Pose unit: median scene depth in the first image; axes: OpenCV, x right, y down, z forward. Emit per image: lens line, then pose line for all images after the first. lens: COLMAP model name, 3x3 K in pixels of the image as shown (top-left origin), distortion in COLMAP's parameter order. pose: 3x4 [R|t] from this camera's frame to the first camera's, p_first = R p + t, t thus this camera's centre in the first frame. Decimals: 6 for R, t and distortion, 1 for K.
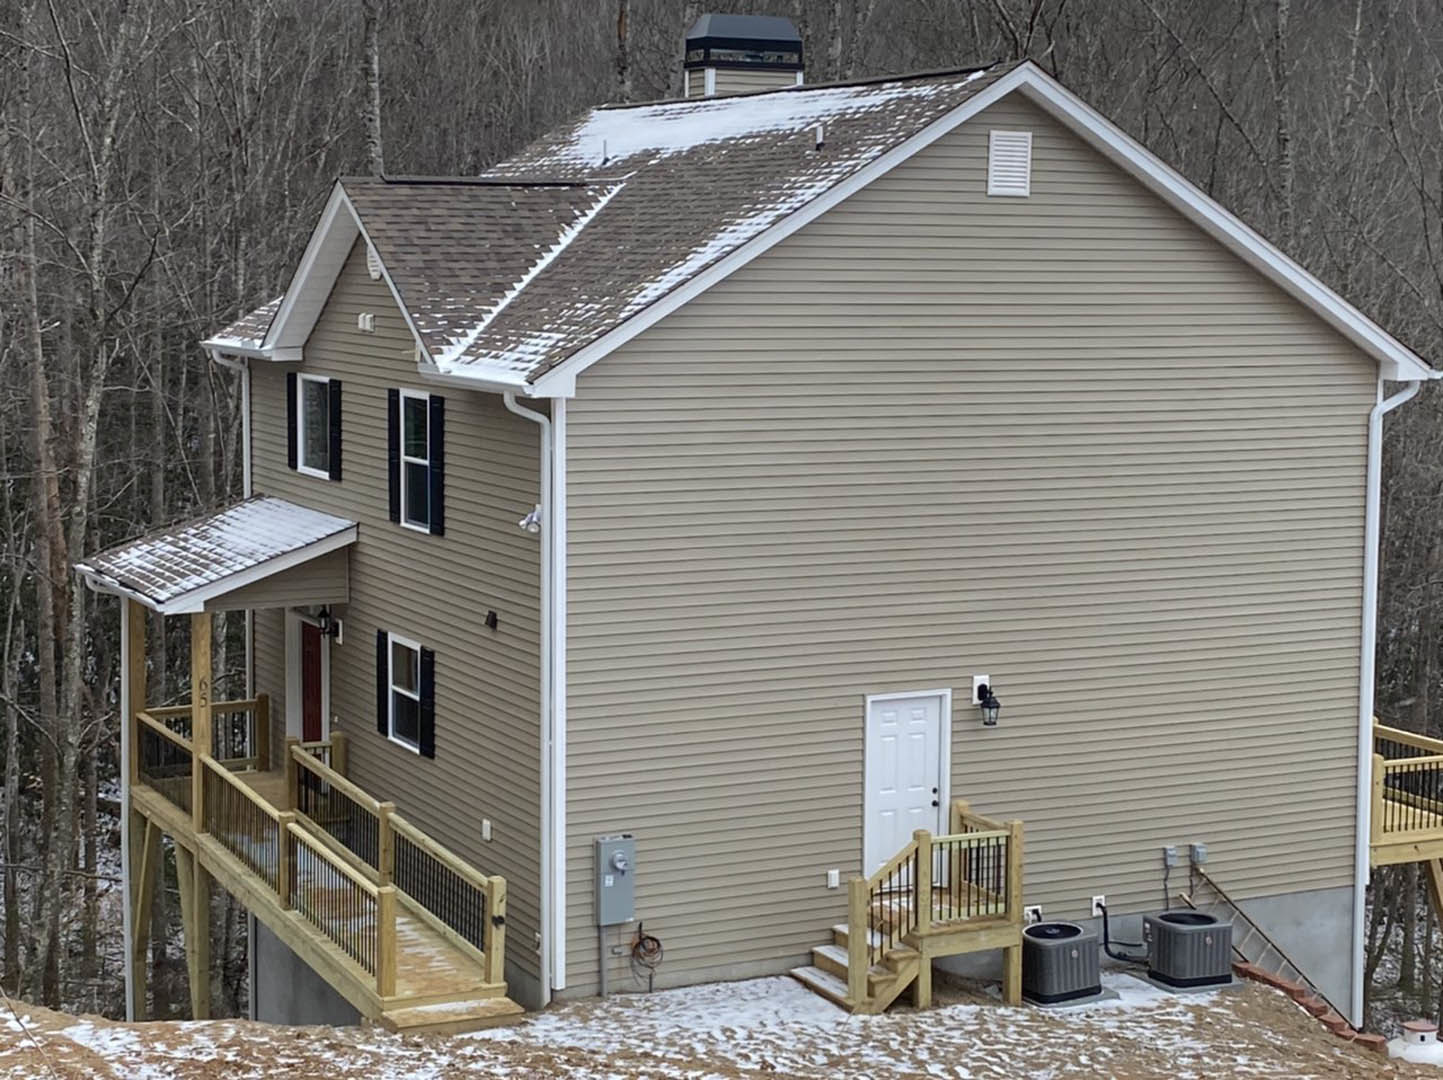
lens RADIAL K [[2518.8, 0, 721.5], [0, 2518.8, 540.0], [0, 0, 1]] dist [0.100756, -0.027177]
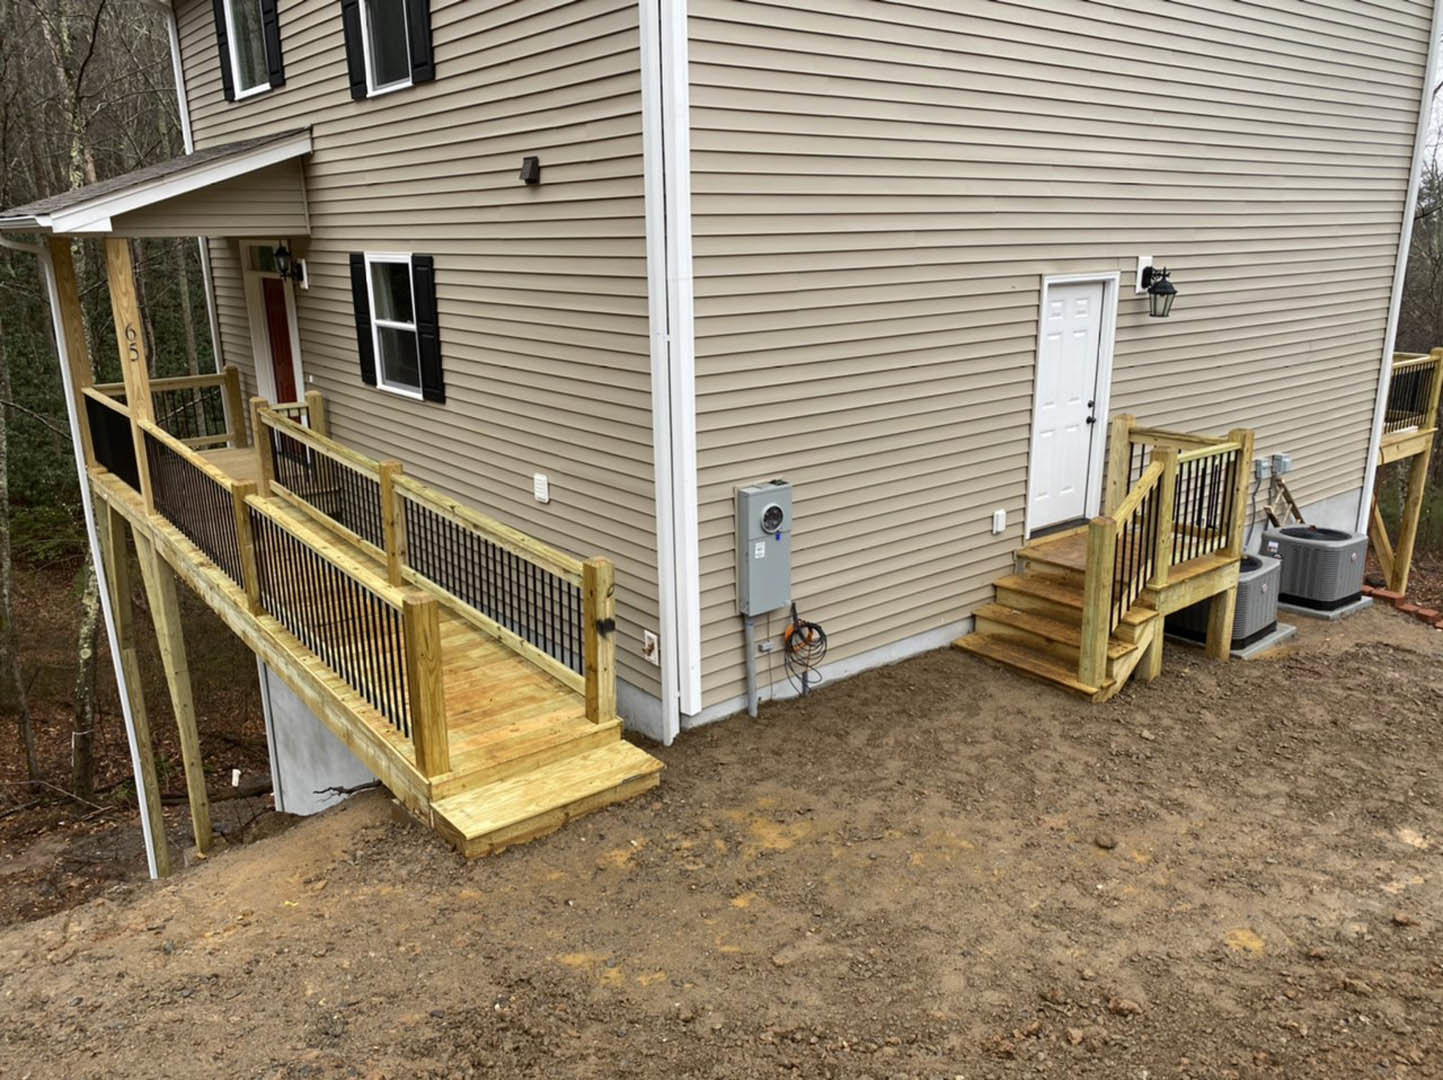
lens RADIAL K [[1085.6, 0, 728.2], [0, 1085.6, 540.0], [0, 0, 1]] dist [0.114984, -0.197499]
pose [[0.979320, -0.073141, 0.188632, -0.100412], [0.041263, 0.984976, 0.167690, 0.079693], [-0.198063, -0.156438, 0.967625, 0.686136]]
